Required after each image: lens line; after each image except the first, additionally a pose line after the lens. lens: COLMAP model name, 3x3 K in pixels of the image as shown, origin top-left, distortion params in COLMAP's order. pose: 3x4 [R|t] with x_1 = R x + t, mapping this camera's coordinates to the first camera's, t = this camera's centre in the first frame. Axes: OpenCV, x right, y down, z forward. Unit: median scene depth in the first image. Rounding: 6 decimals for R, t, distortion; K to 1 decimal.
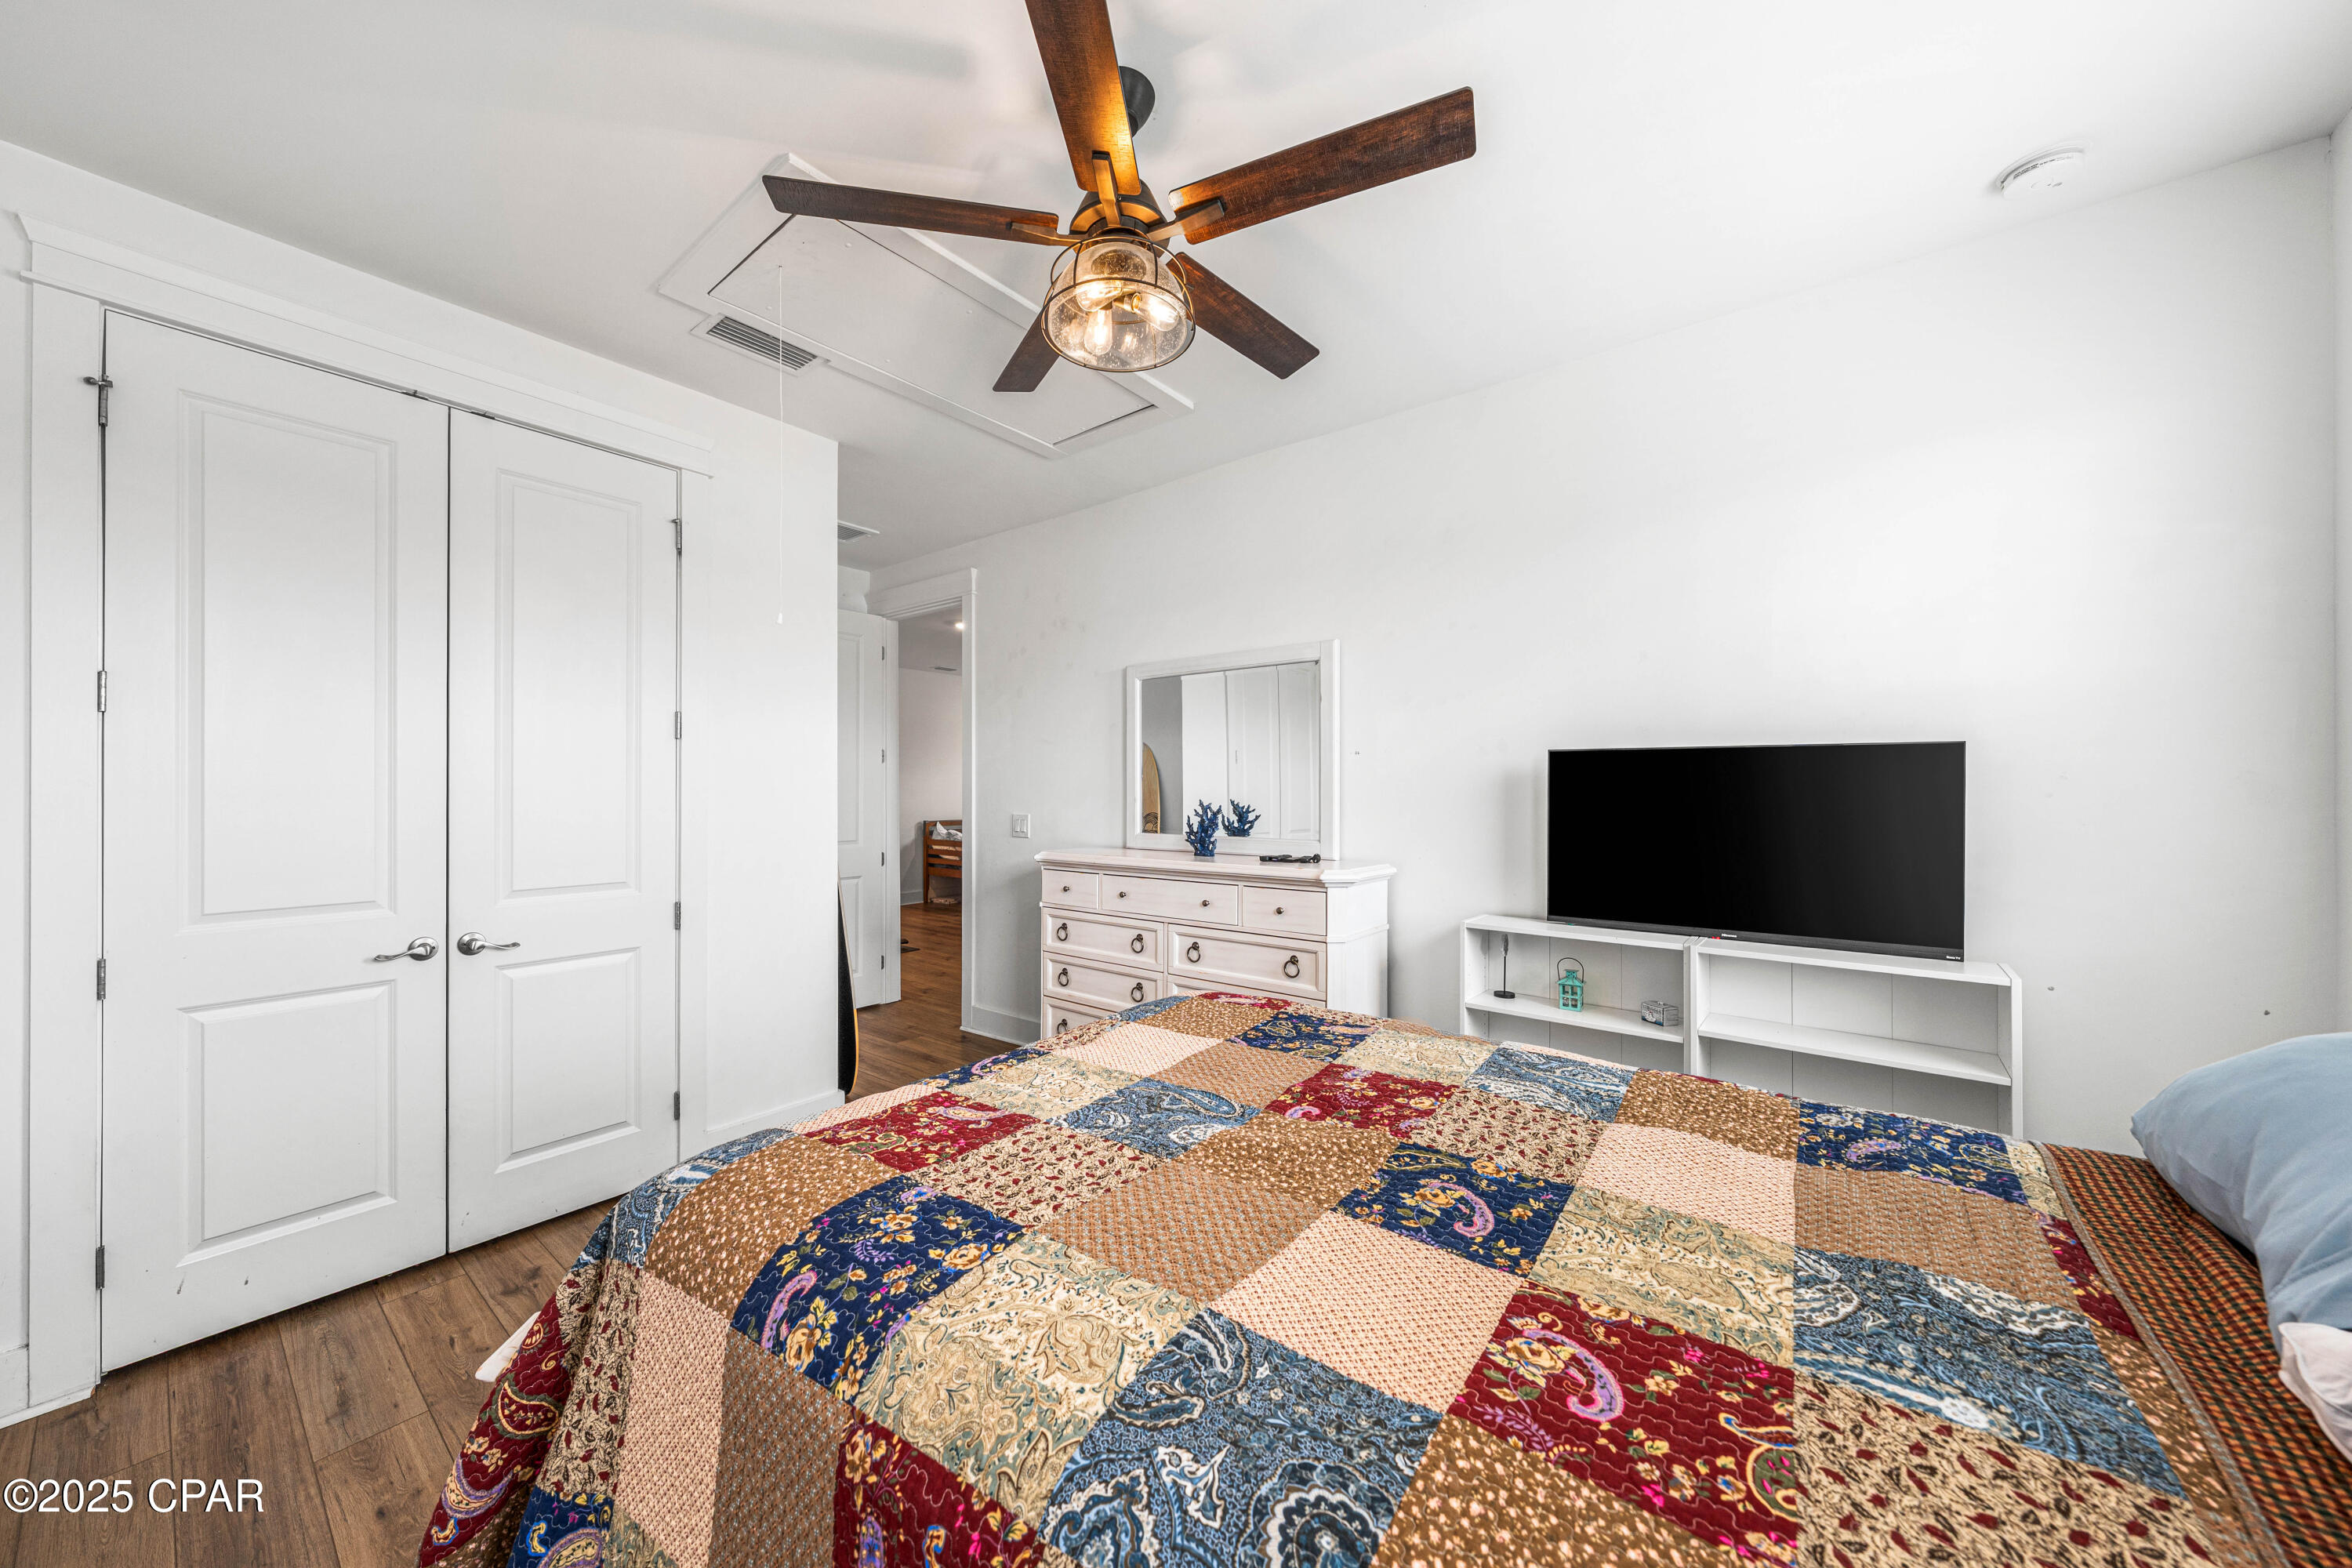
lens RADIAL K [[809.4, 0, 1176.0], [0, 809.4, 784.0], [0, 0, 1]] dist [-0.000555, -0.000310]
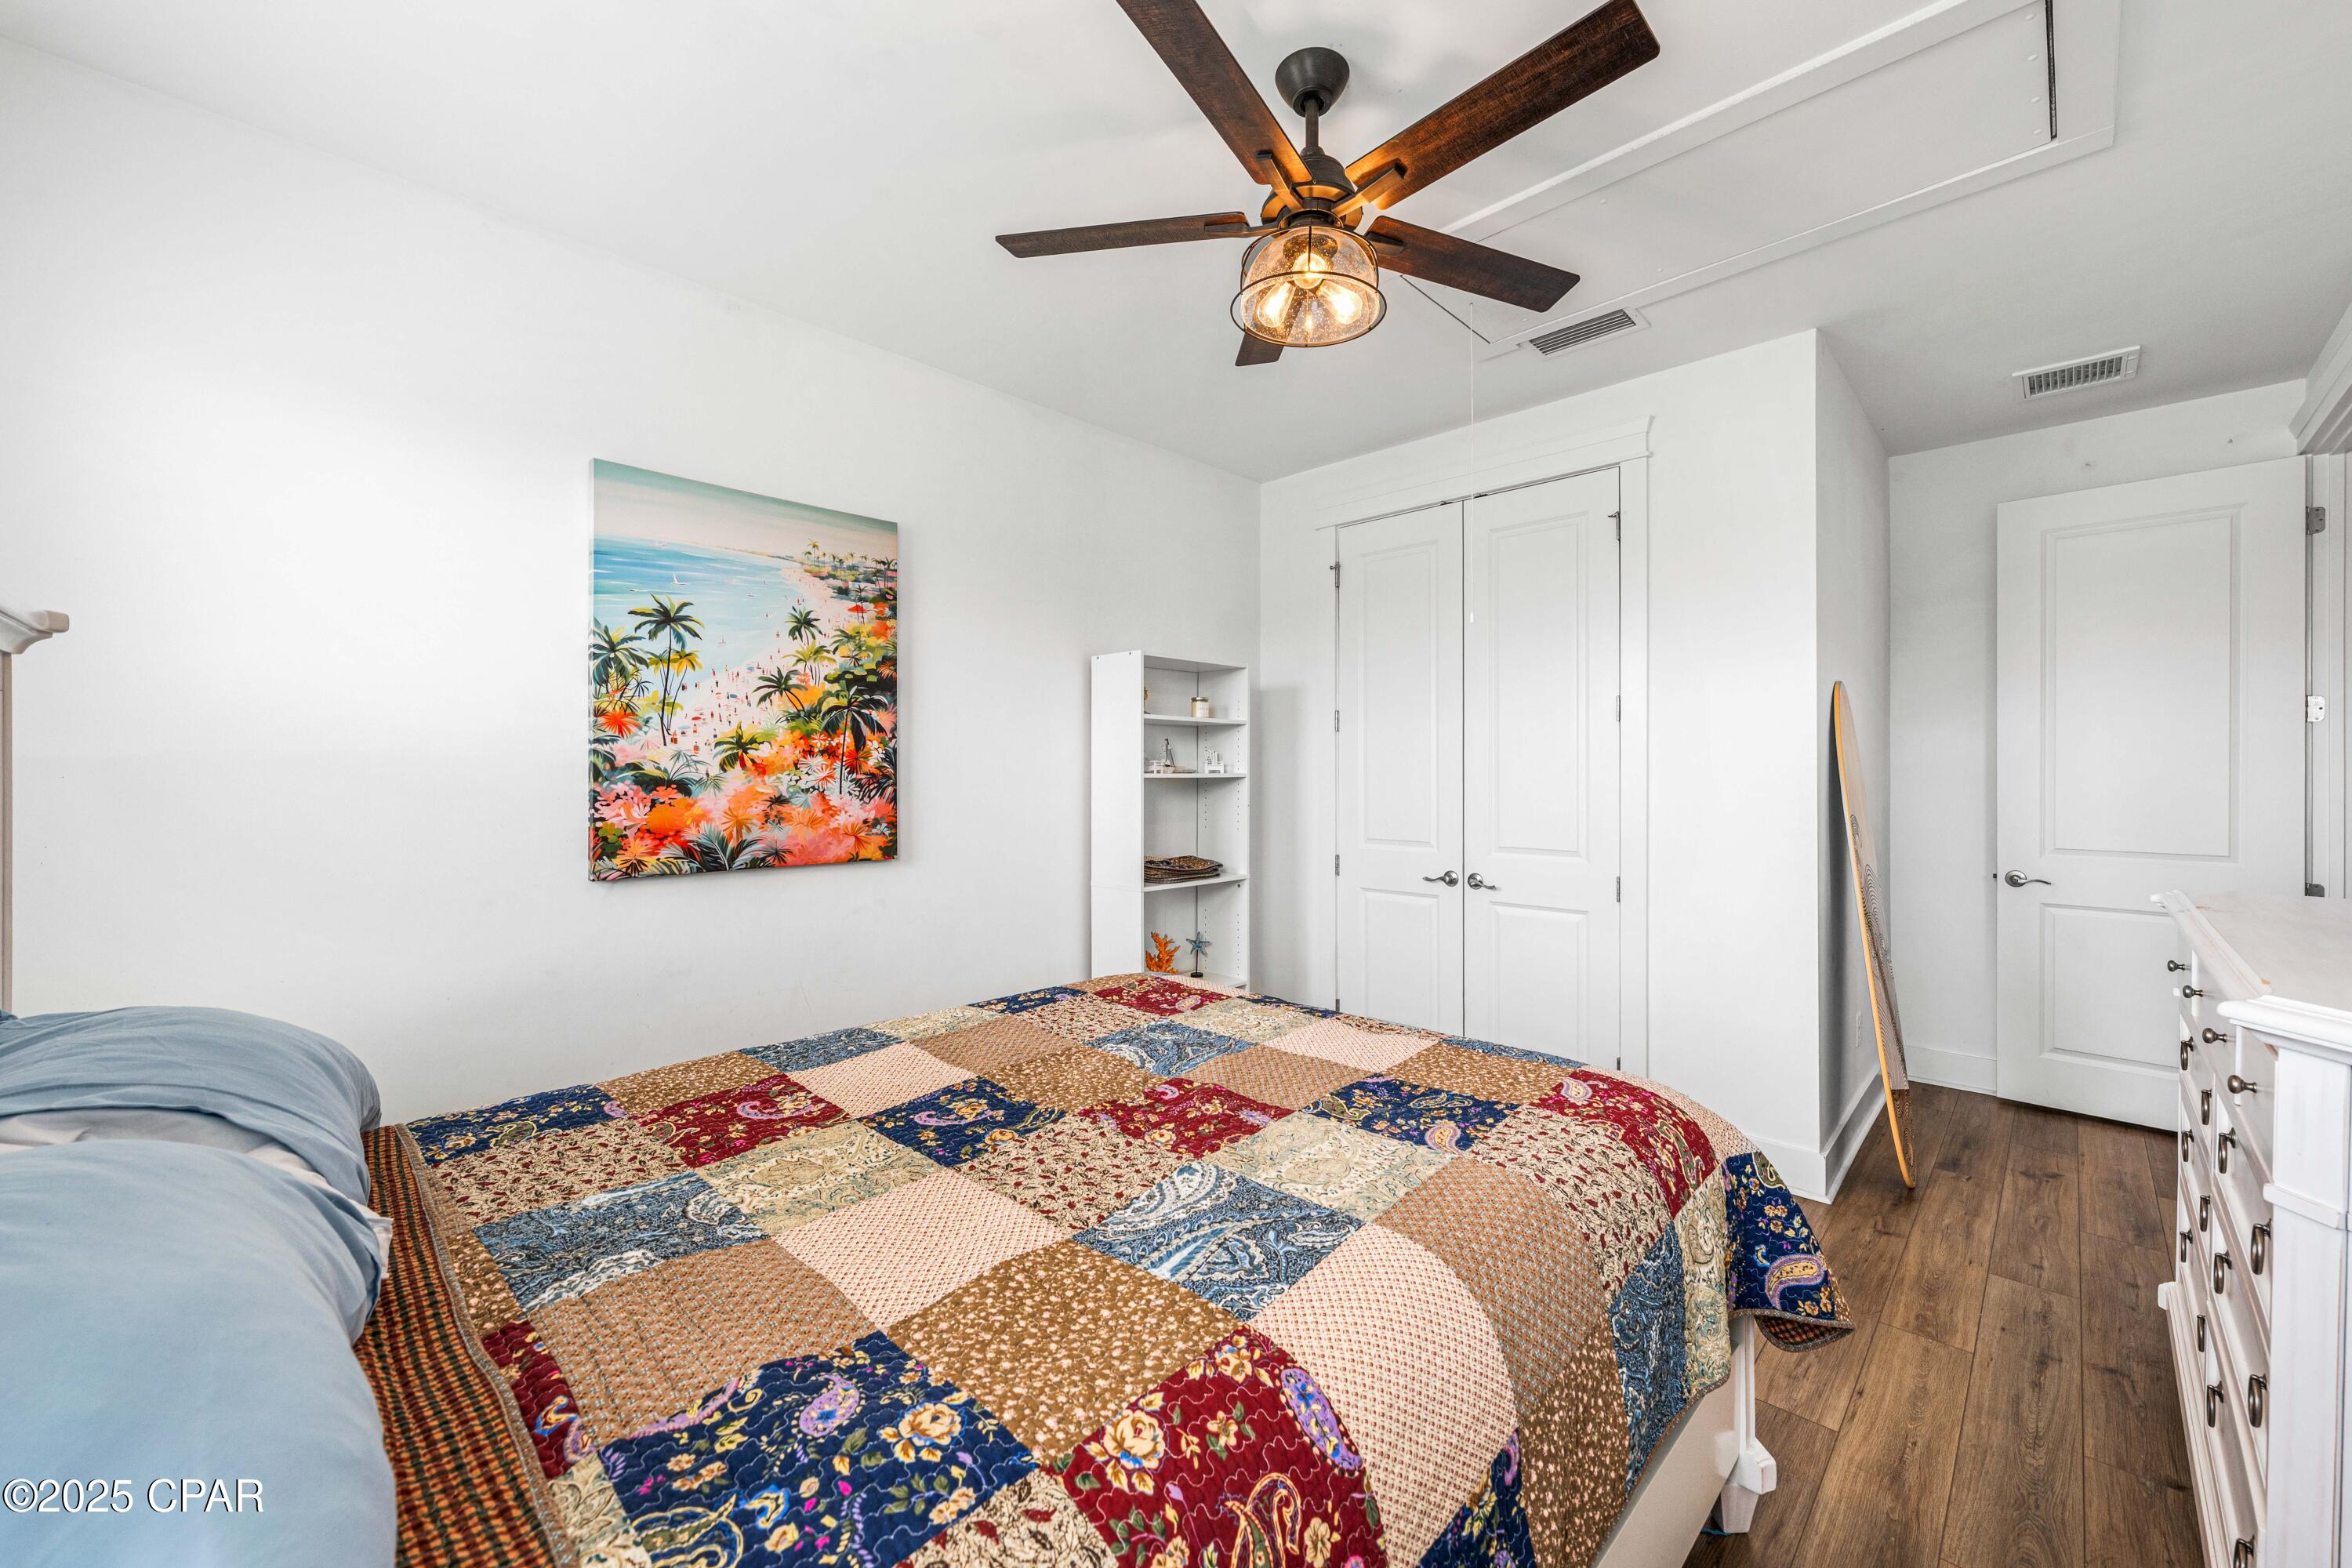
lens RADIAL K [[905.7, 0, 1176.0], [0, 905.7, 784.0], [0, 0, 1]] dist [0.001347, 0.000177]
pose [[-0.109565, 0.014698, -0.993871, 1.495511], [0.005905, 0.999883, 0.014136, 0.010869], [0.993962, -0.004320, -0.109639, 1.344027]]
